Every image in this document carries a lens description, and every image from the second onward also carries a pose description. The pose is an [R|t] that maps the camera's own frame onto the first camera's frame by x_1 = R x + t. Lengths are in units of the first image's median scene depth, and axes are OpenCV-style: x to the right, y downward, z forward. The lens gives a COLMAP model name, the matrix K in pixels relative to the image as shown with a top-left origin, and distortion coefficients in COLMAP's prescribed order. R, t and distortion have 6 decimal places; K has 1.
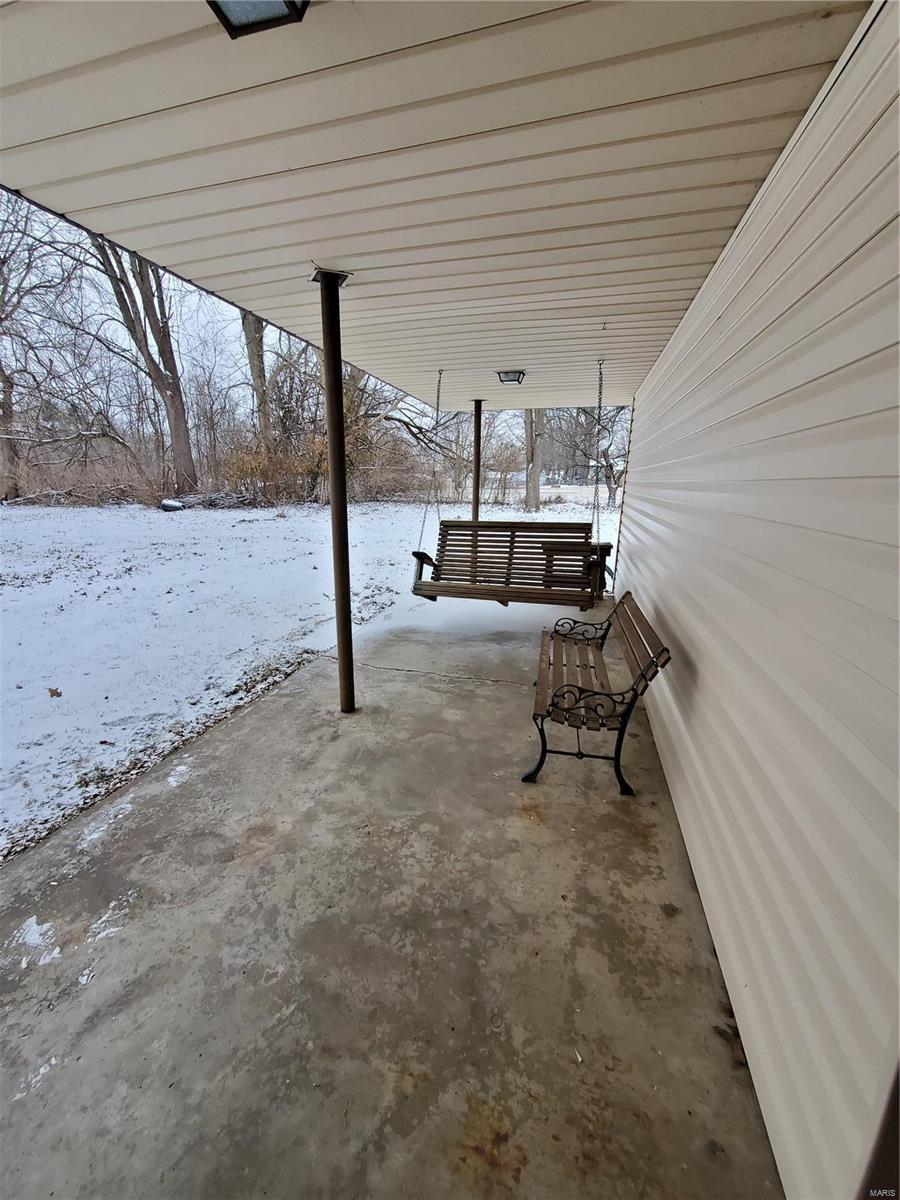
lens RADIAL K [[474.1, 0, 439.0], [0, 474.1, 608.5], [0, 0, 1]] dist [0.002544, 0.001729]
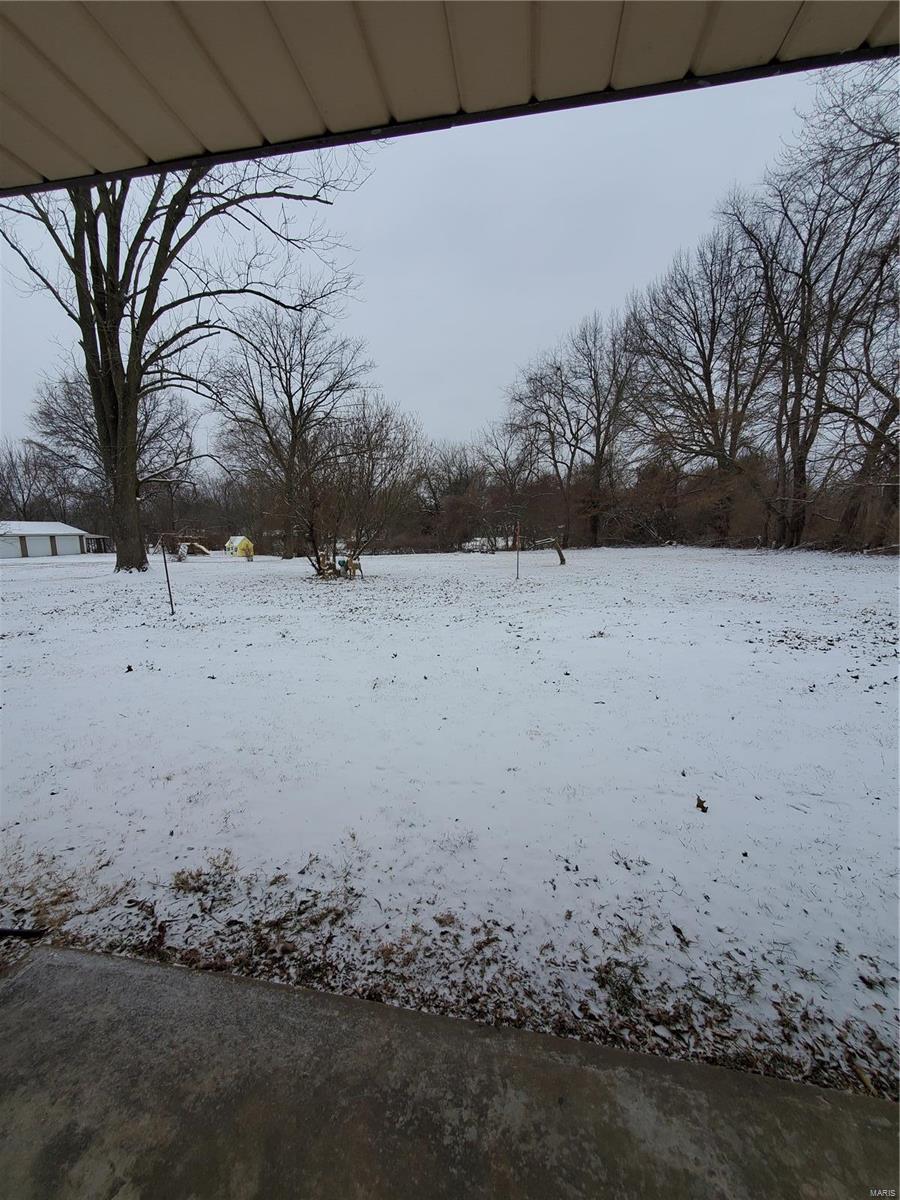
lens RADIAL K [[474.1, 0, 439.6], [0, 474.1, 608.0], [0, 0, 1]] dist [0.002544, 0.001729]
pose [[0.098333, 0.153950, -0.983173, -0.172609], [-0.247451, 0.960714, 0.125685, -0.176584], [0.963898, 0.230929, 0.132565, 0.552348]]
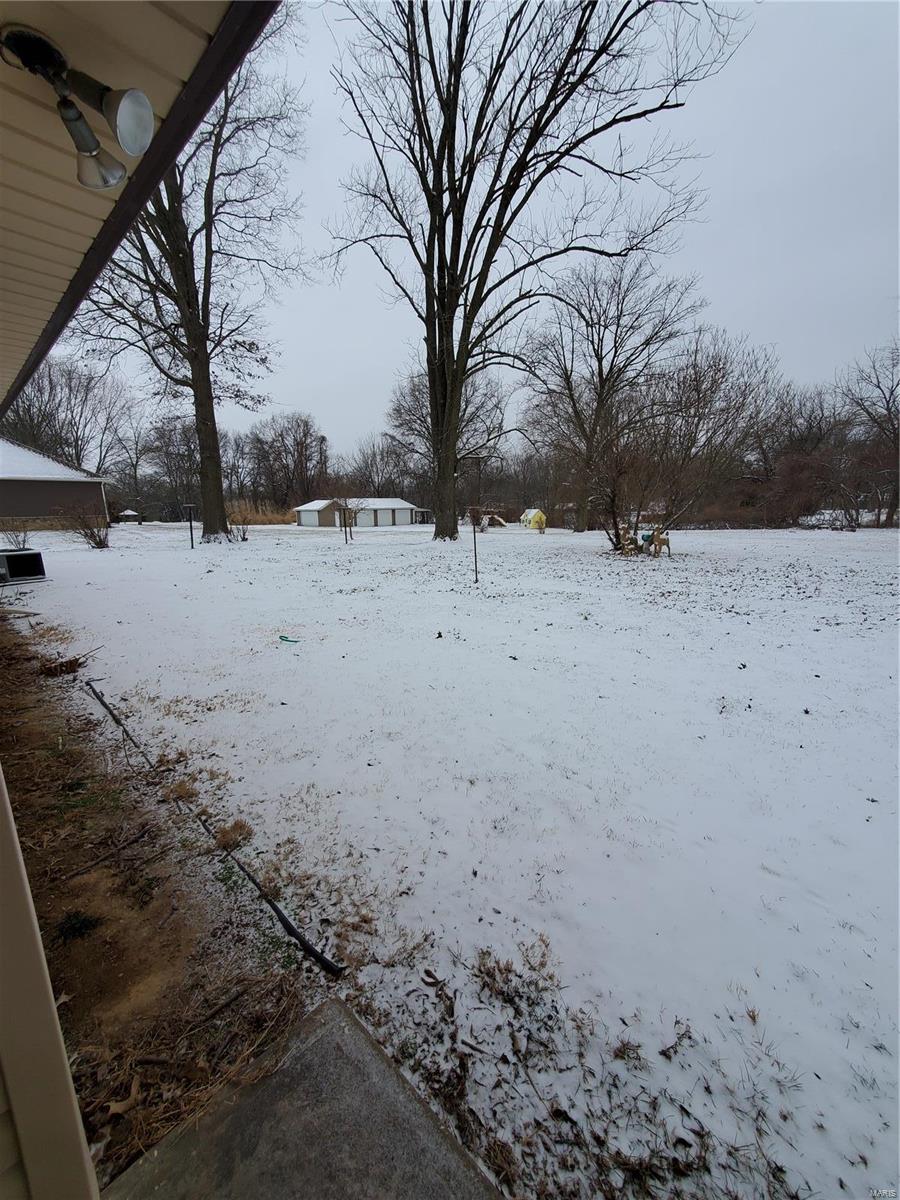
lens RADIAL K [[474.1, 0, 439.5], [0, 474.1, 606.7], [0, 0, 1]] dist [0.002544, 0.001729]
pose [[-0.467013, 0.183164, -0.865072, -0.512997], [-0.214077, 0.925788, 0.311590, -0.100041], [0.857945, 0.330709, -0.393144, 0.360246]]
